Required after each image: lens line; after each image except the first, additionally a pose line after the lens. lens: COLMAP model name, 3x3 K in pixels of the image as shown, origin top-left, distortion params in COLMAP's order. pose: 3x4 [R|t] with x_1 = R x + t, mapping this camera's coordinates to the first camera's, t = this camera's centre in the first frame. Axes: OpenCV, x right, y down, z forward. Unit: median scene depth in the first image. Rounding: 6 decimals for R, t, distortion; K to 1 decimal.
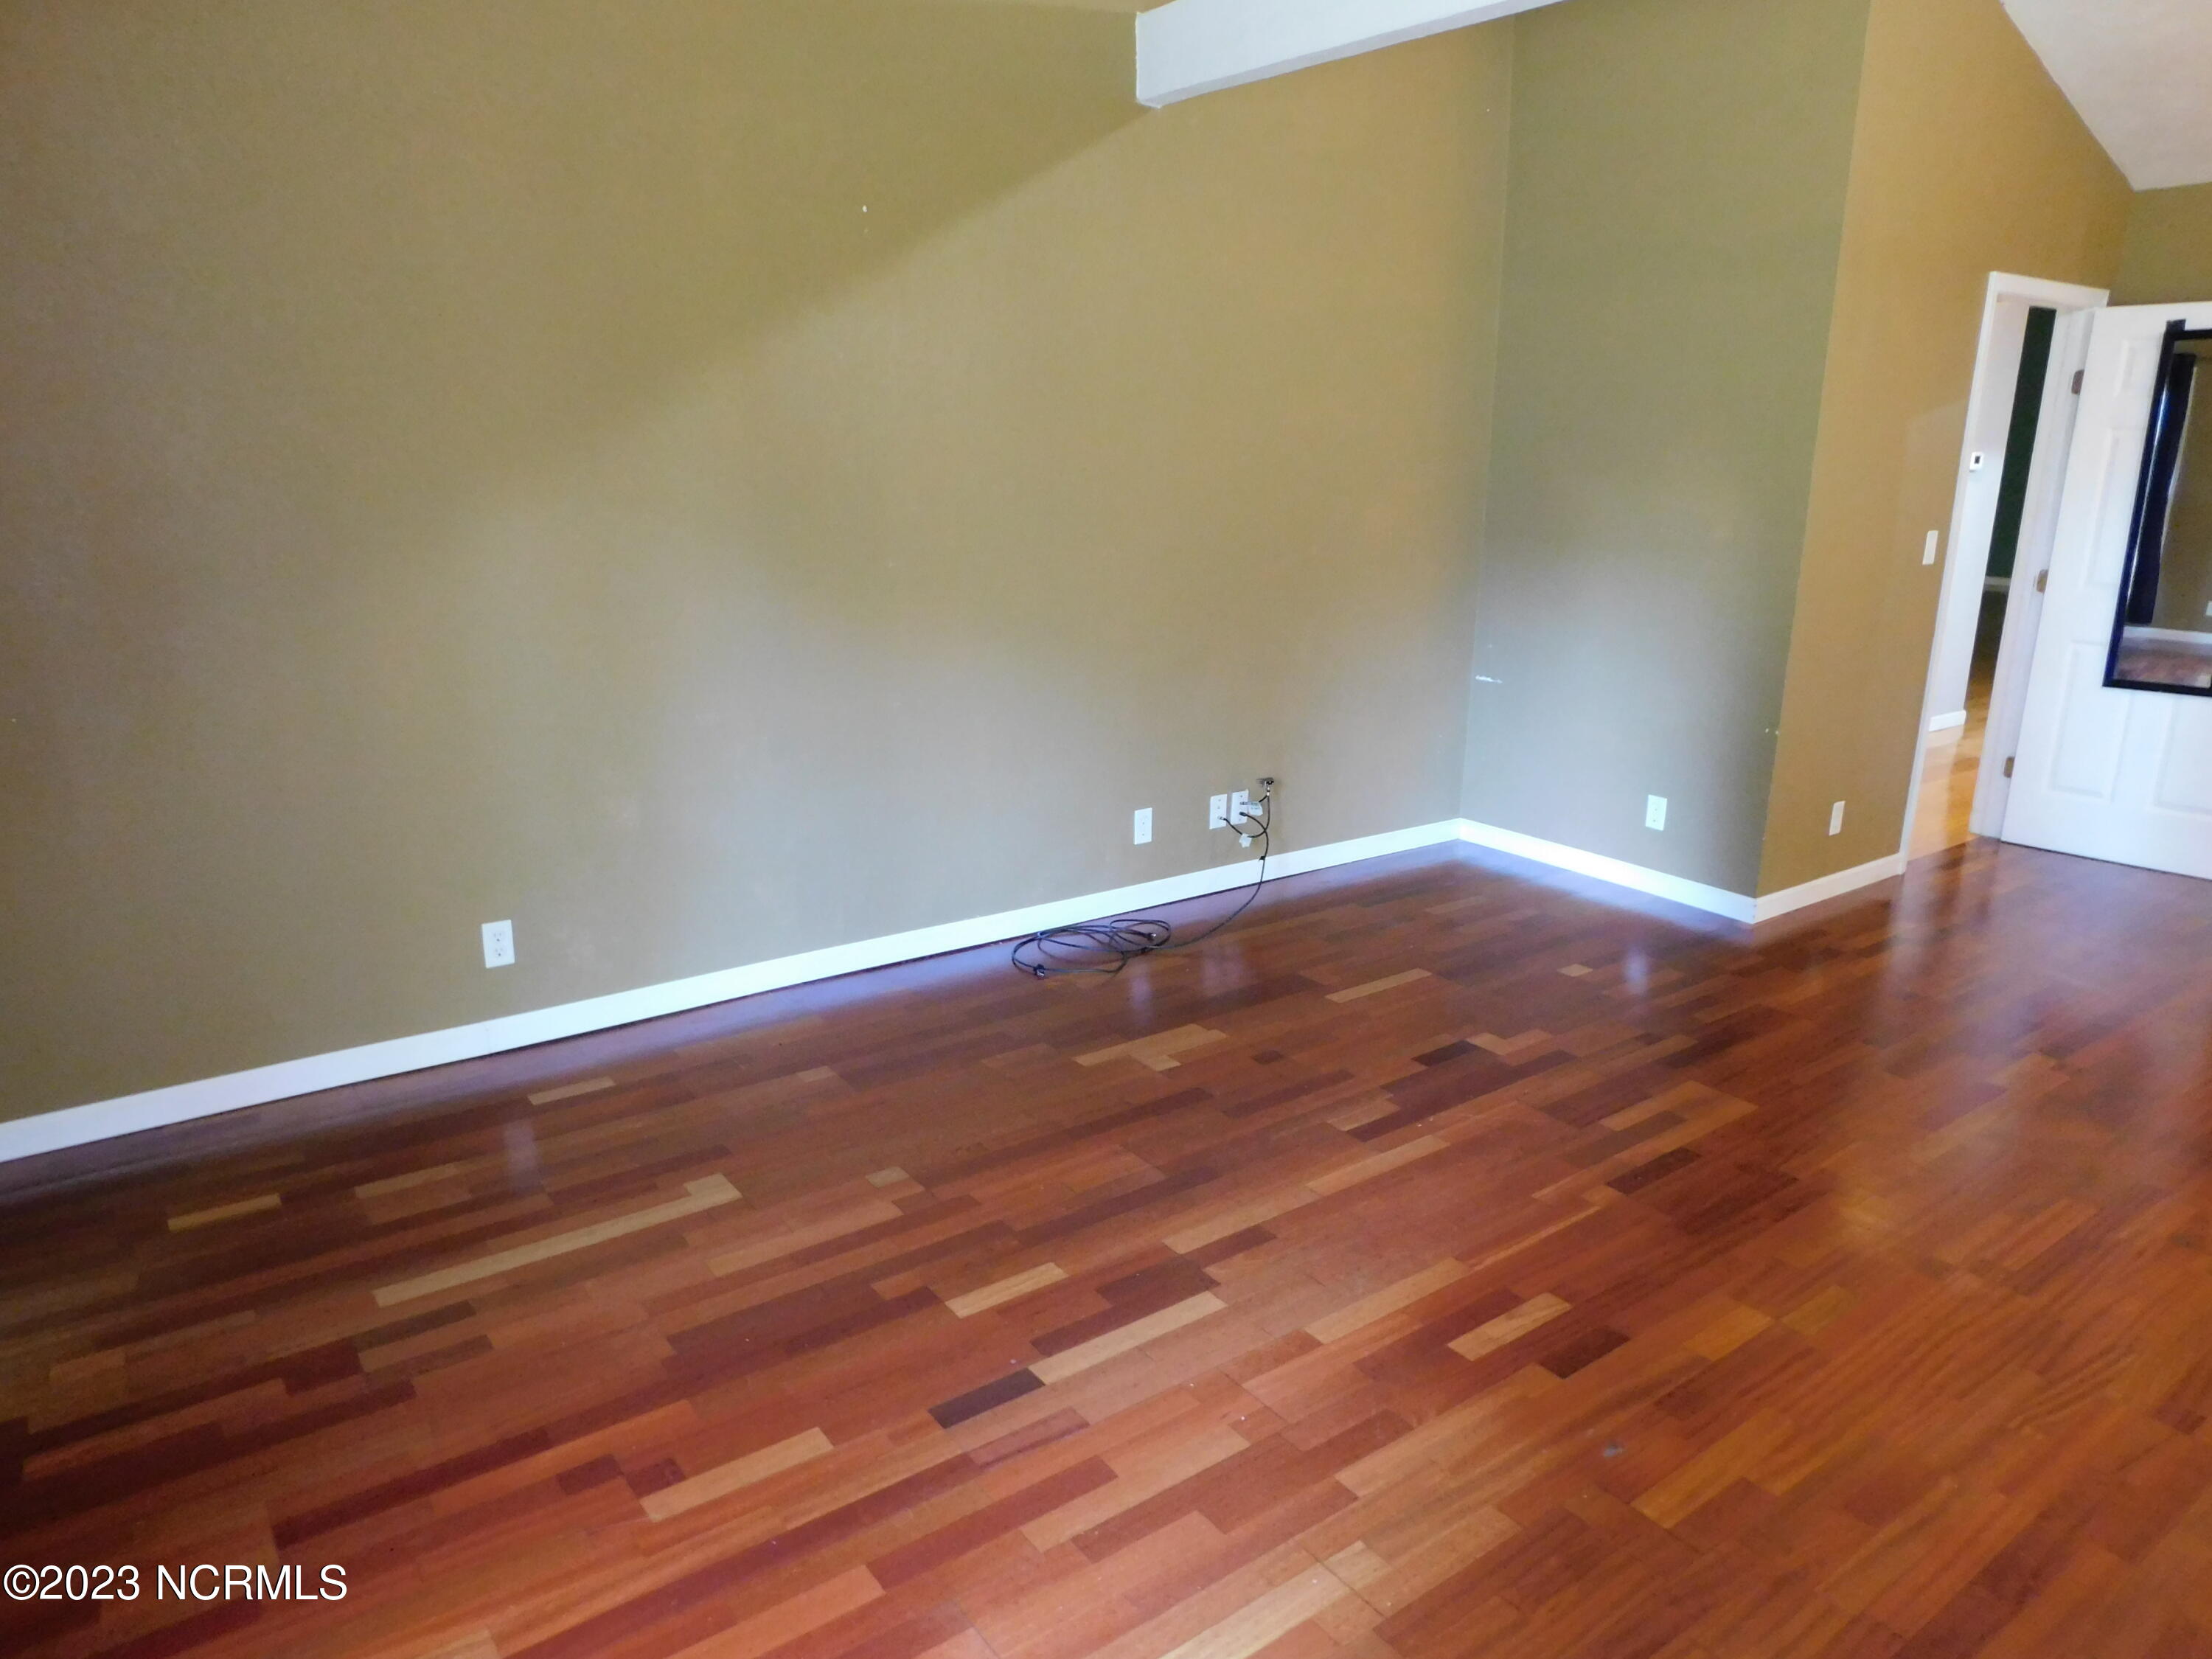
lens RADIAL K [[1481.8, 0, 1098.3], [0, 1481.8, 828.3], [0, 0, 1]] dist [-0.066963, 0.061607]
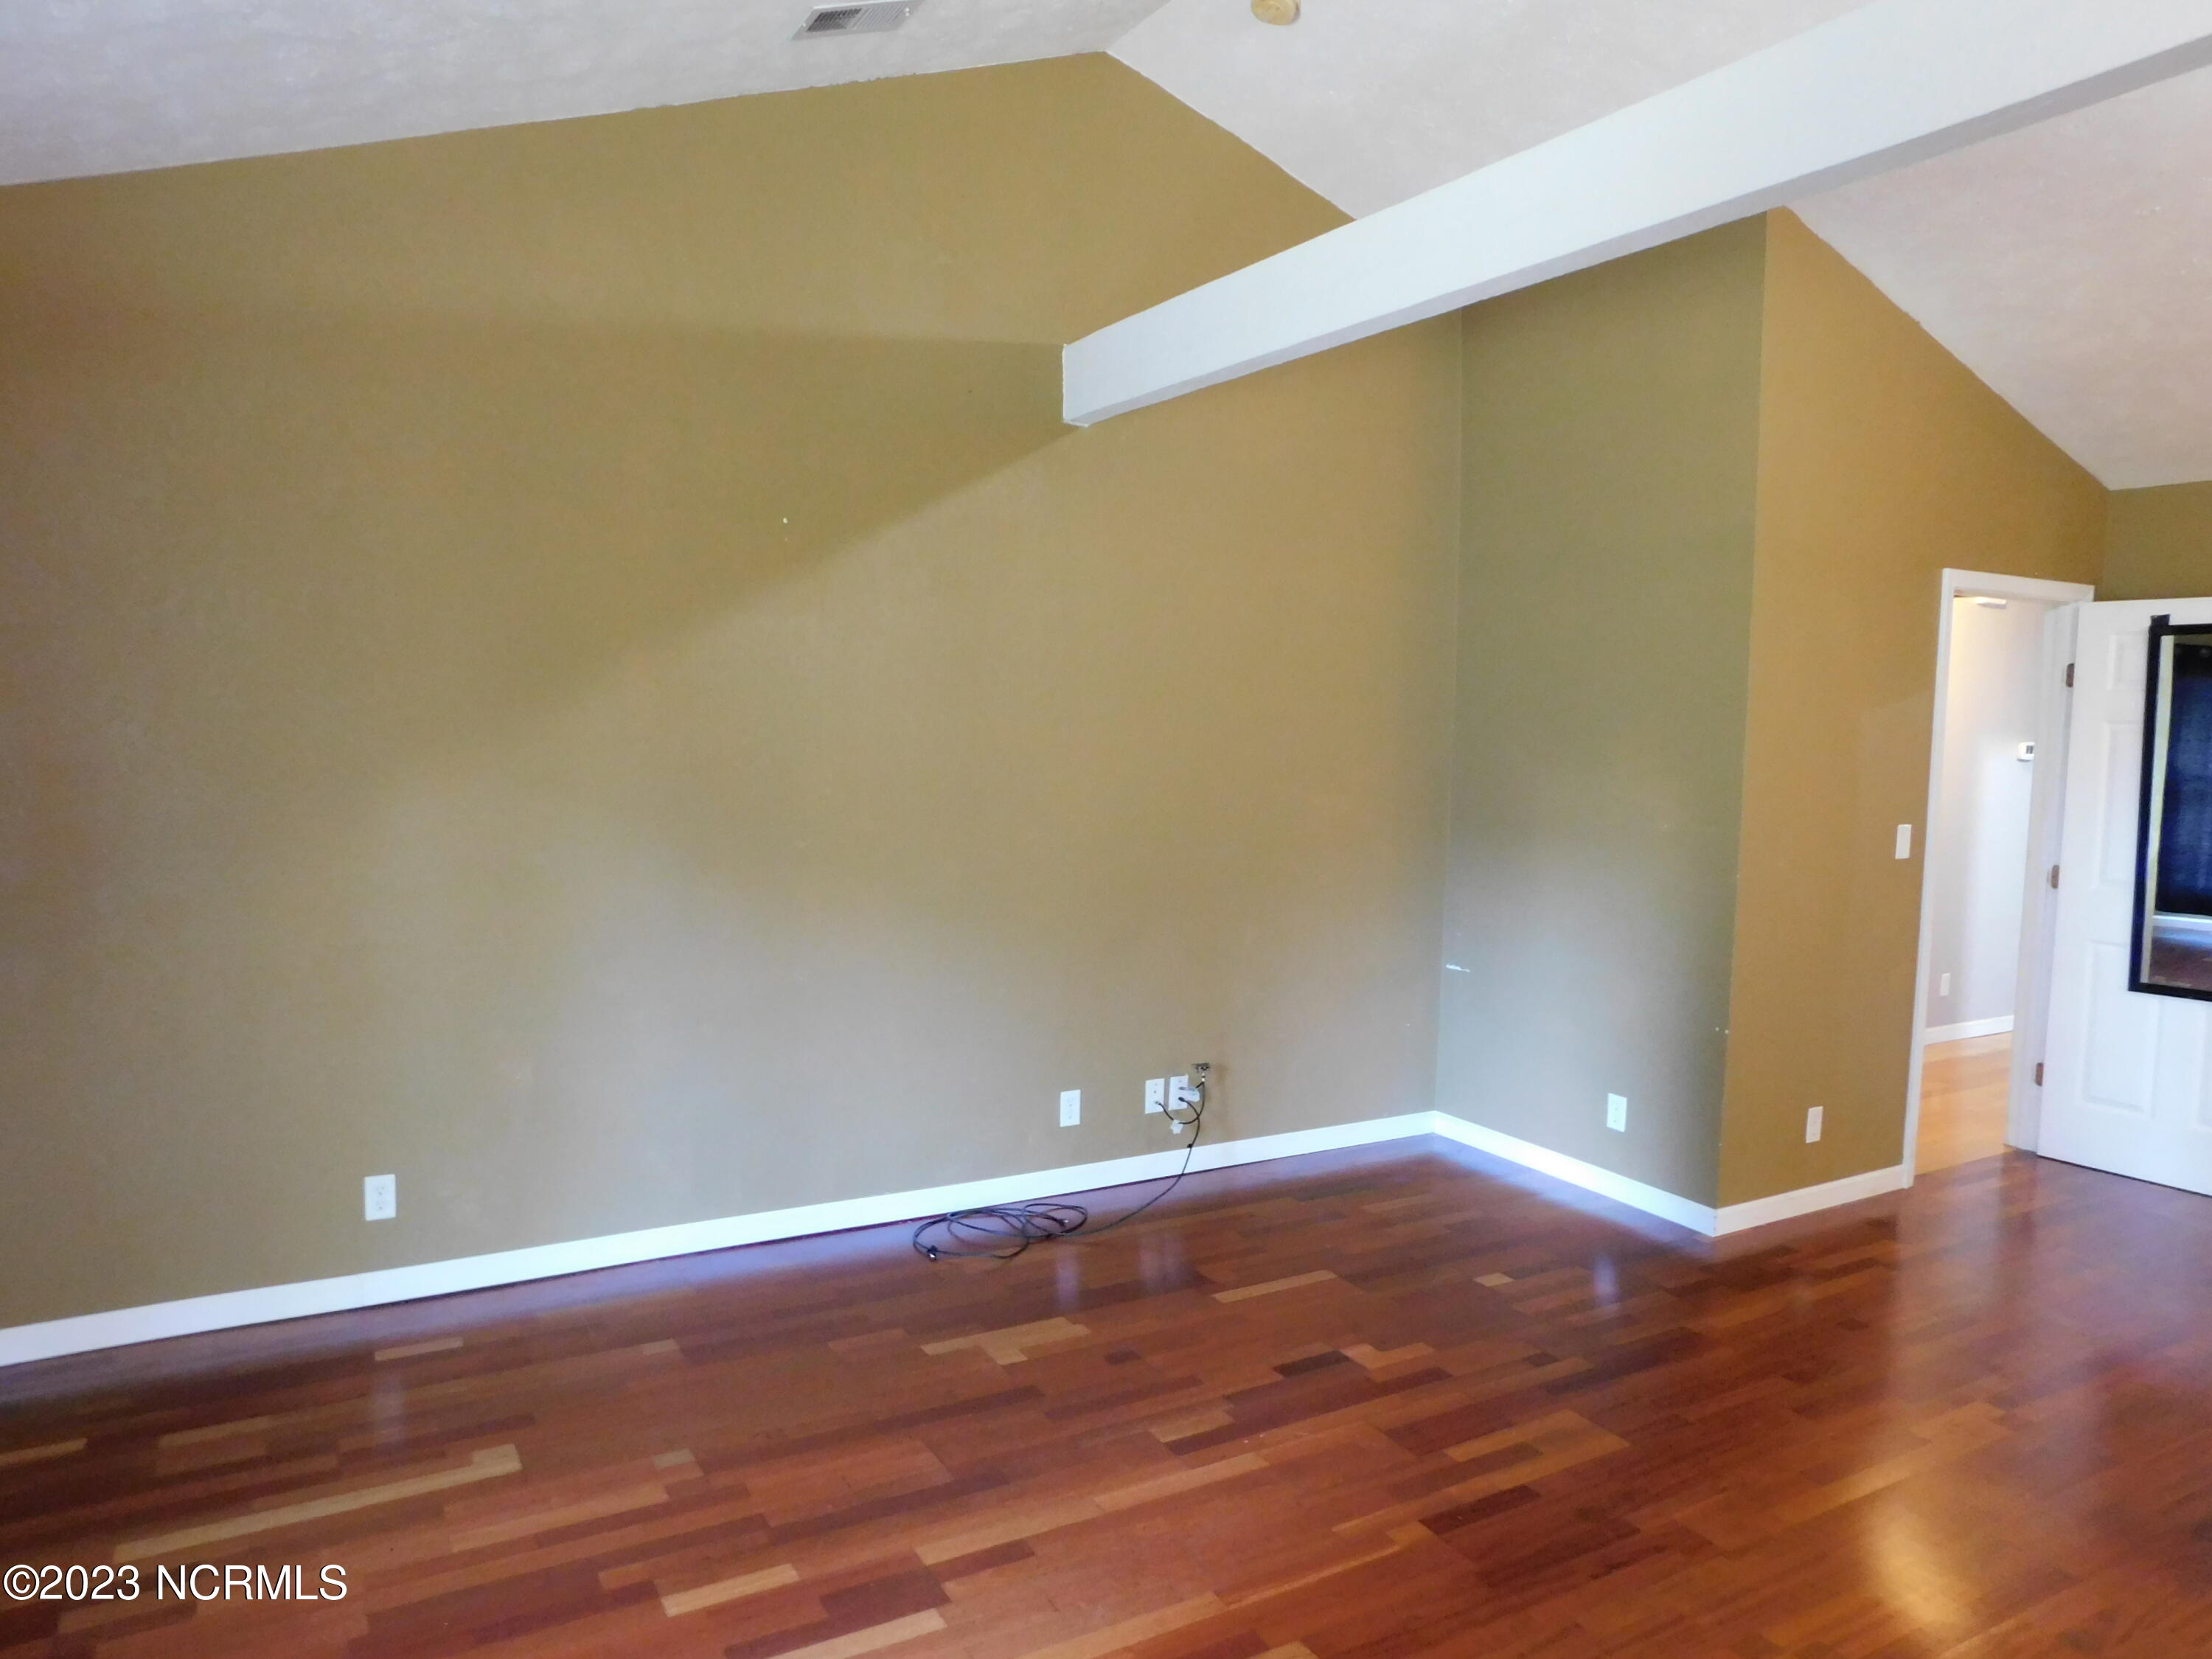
lens RADIAL K [[1481.8, 0, 1098.3], [0, 1481.8, 828.3], [0, 0, 1]] dist [-0.066963, 0.061607]
pose [[0.993161, 0.016580, -0.115566, 0.203852], [-0.037275, 0.983088, -0.179302, -0.011470], [0.110639, 0.182384, 0.976983, -0.000560]]
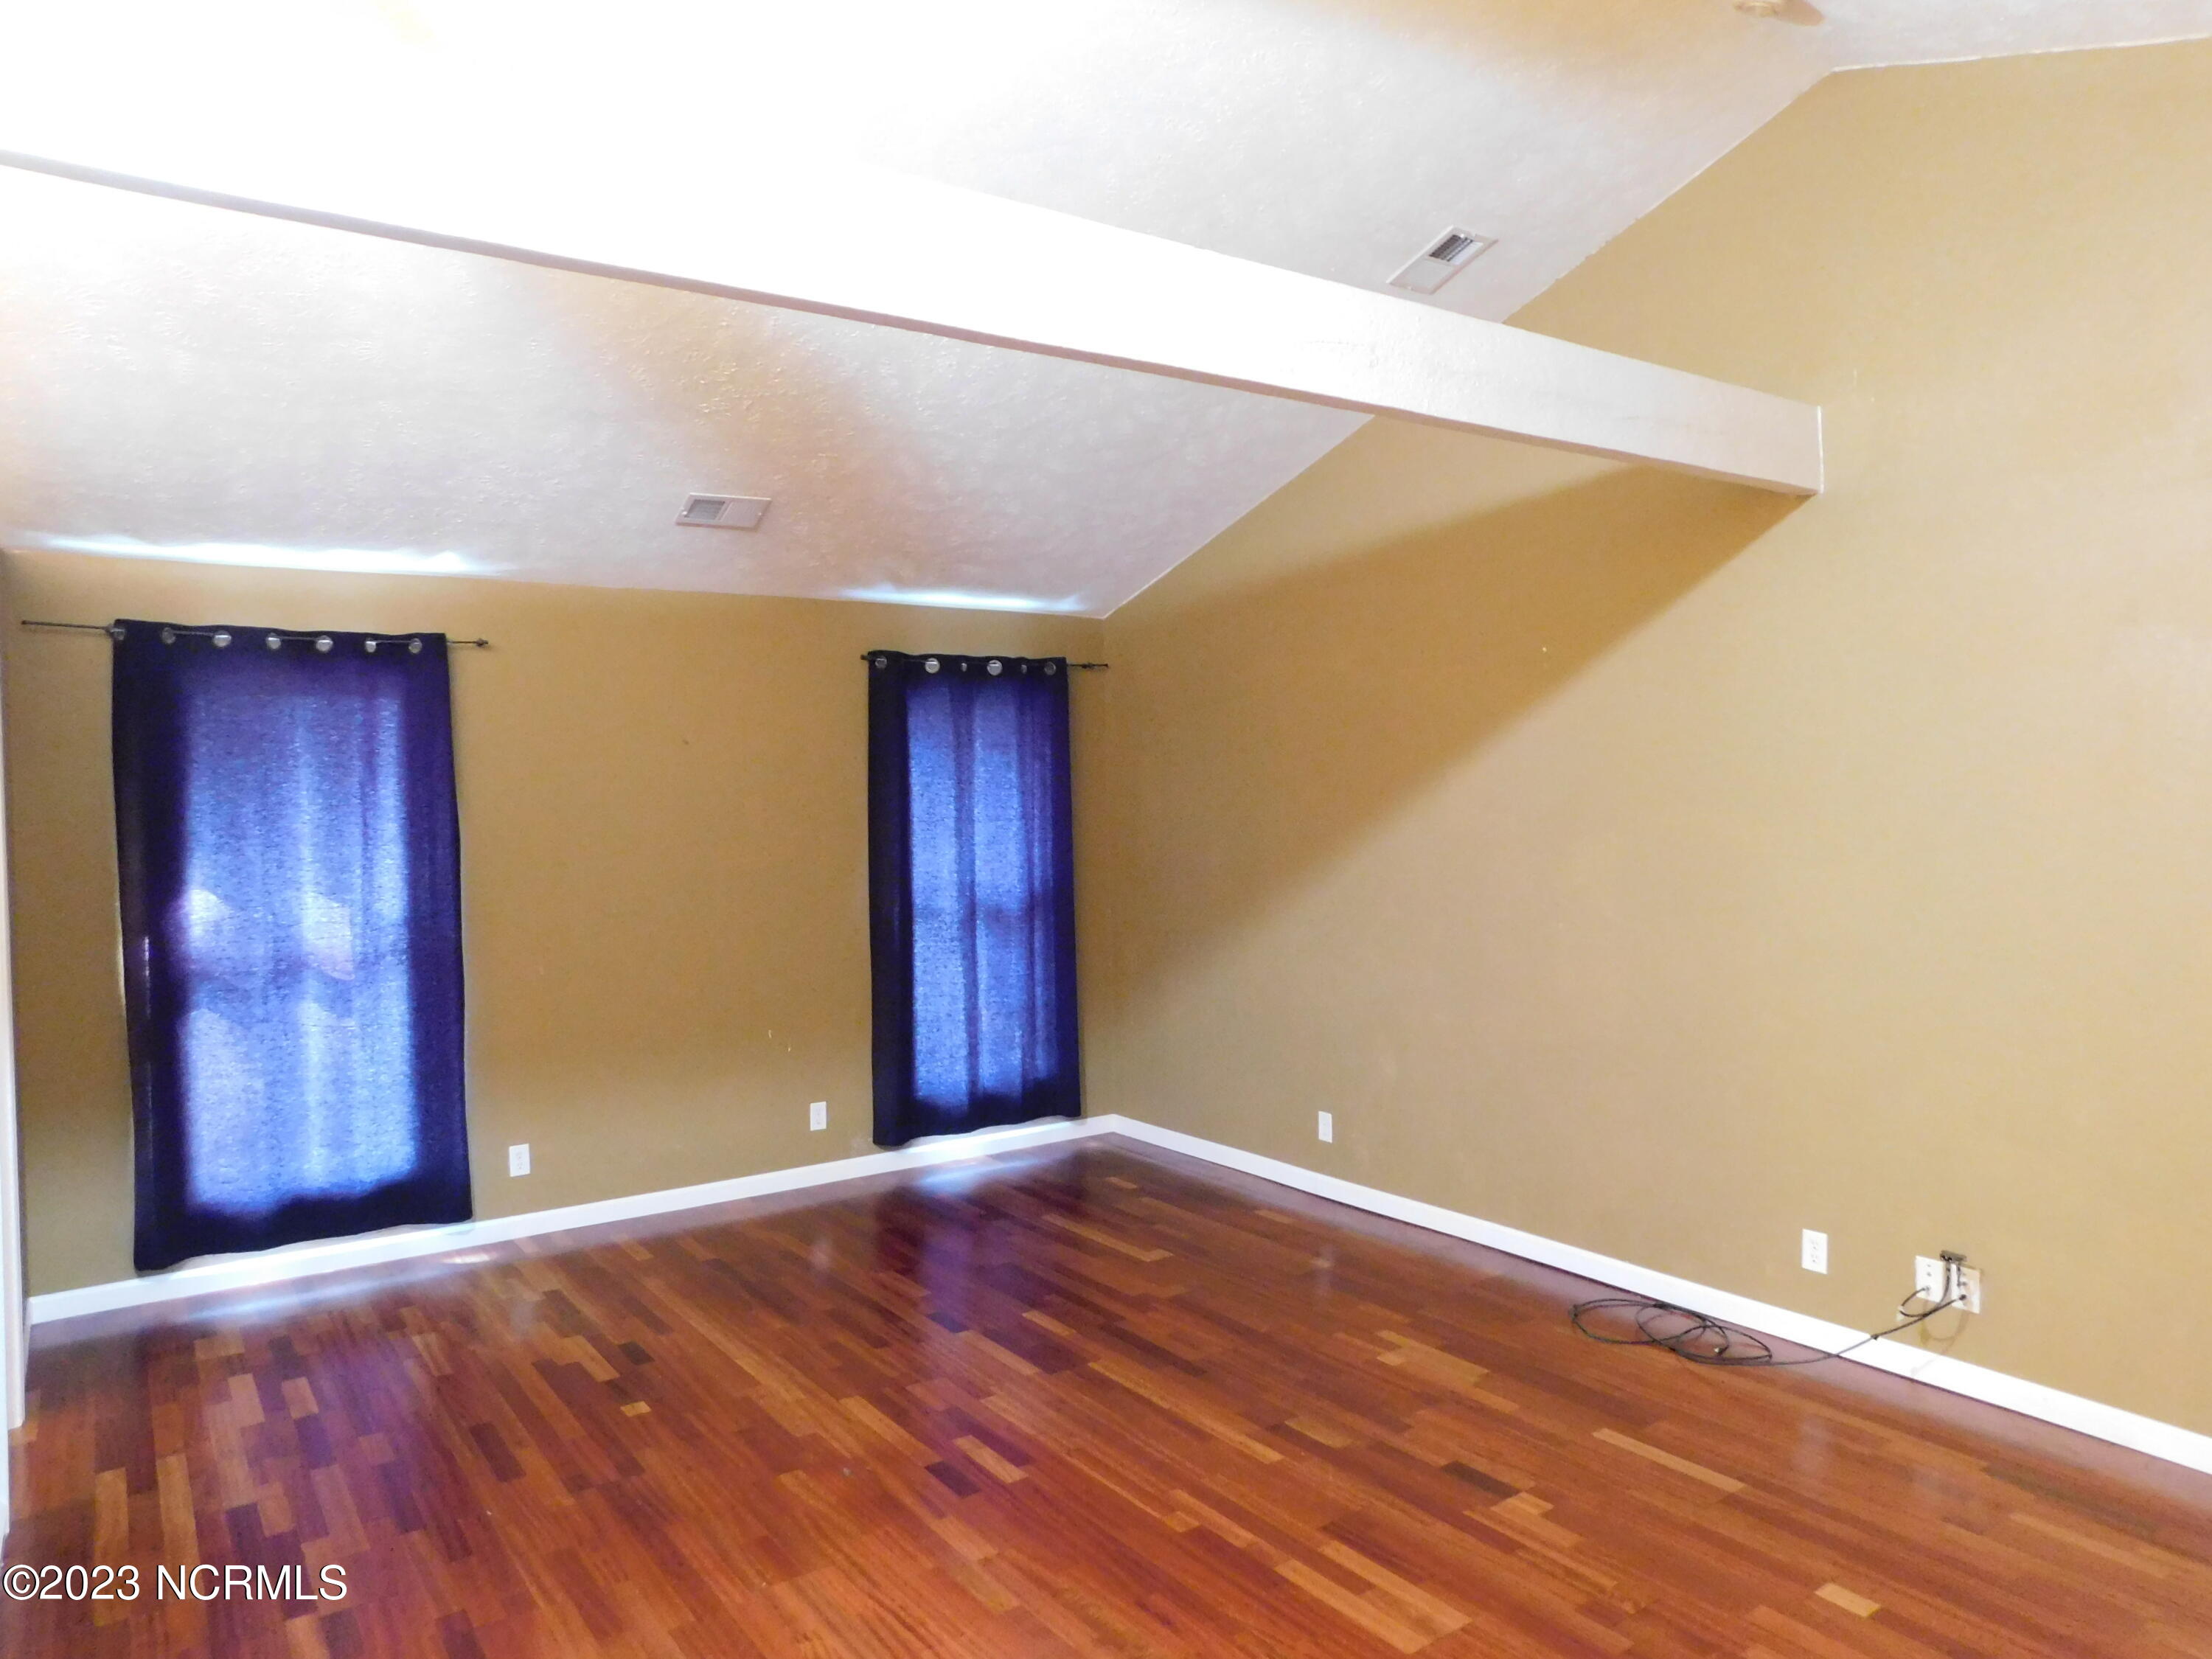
lens RADIAL K [[1481.8, 0, 1098.3], [0, 1481.8, 828.3], [0, 0, 1]] dist [-0.066963, 0.061607]
pose [[-0.033010, 0.015880, -0.999329, 1.154843], [-0.245599, 0.969086, 0.023512, -0.205502], [0.968809, 0.246210, -0.028089, 0.697707]]
